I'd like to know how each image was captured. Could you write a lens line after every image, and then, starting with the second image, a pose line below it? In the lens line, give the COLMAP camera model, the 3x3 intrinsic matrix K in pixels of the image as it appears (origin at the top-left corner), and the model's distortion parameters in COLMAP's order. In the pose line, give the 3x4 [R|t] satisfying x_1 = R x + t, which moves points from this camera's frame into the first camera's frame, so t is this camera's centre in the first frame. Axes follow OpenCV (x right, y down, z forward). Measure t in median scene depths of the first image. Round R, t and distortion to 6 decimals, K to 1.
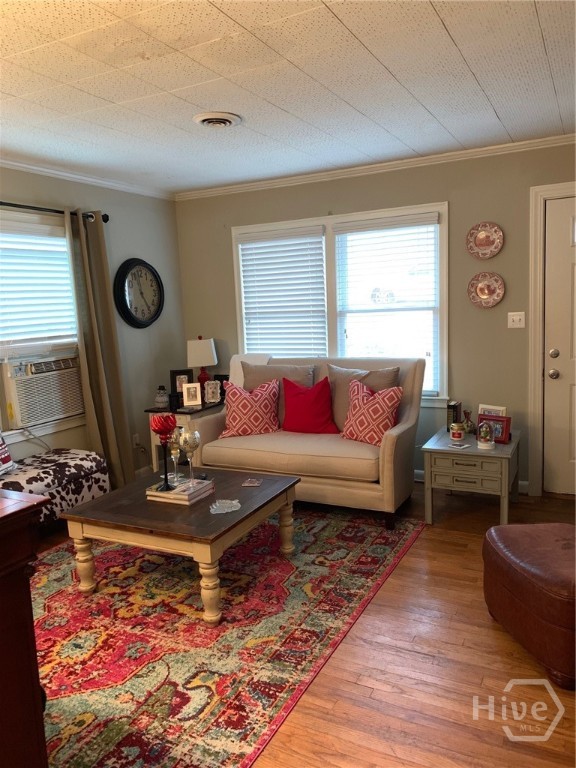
lens RADIAL K [[584.6, 0, 288.9], [0, 584.6, 385.1], [0, 0, 1]] dist [0.008210, 0.001454]
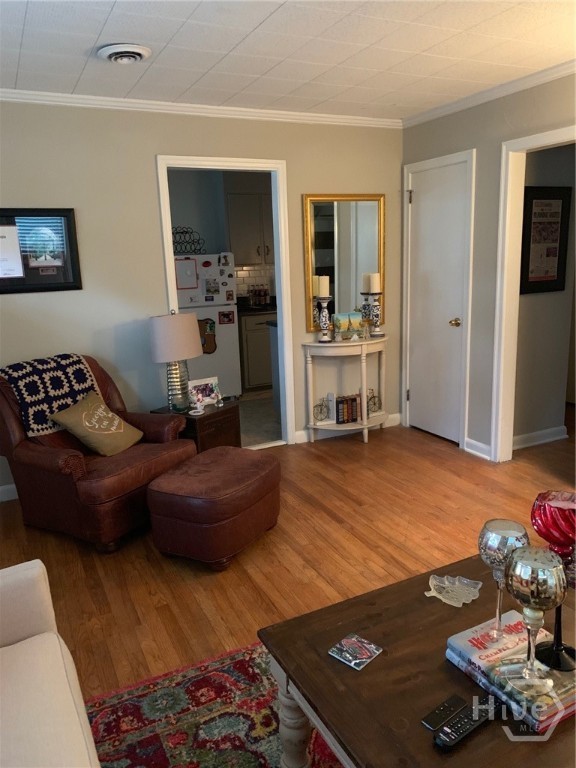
lens RADIAL K [[584.6, 0, 289.2], [0, 584.6, 385.3], [0, 0, 1]] dist [0.008210, 0.001454]
pose [[-0.806513, -0.052334, 0.588896, -0.281878], [0.158378, 0.940544, 0.300488, -0.173487], [-0.569608, 0.335615, -0.750273, 1.312745]]
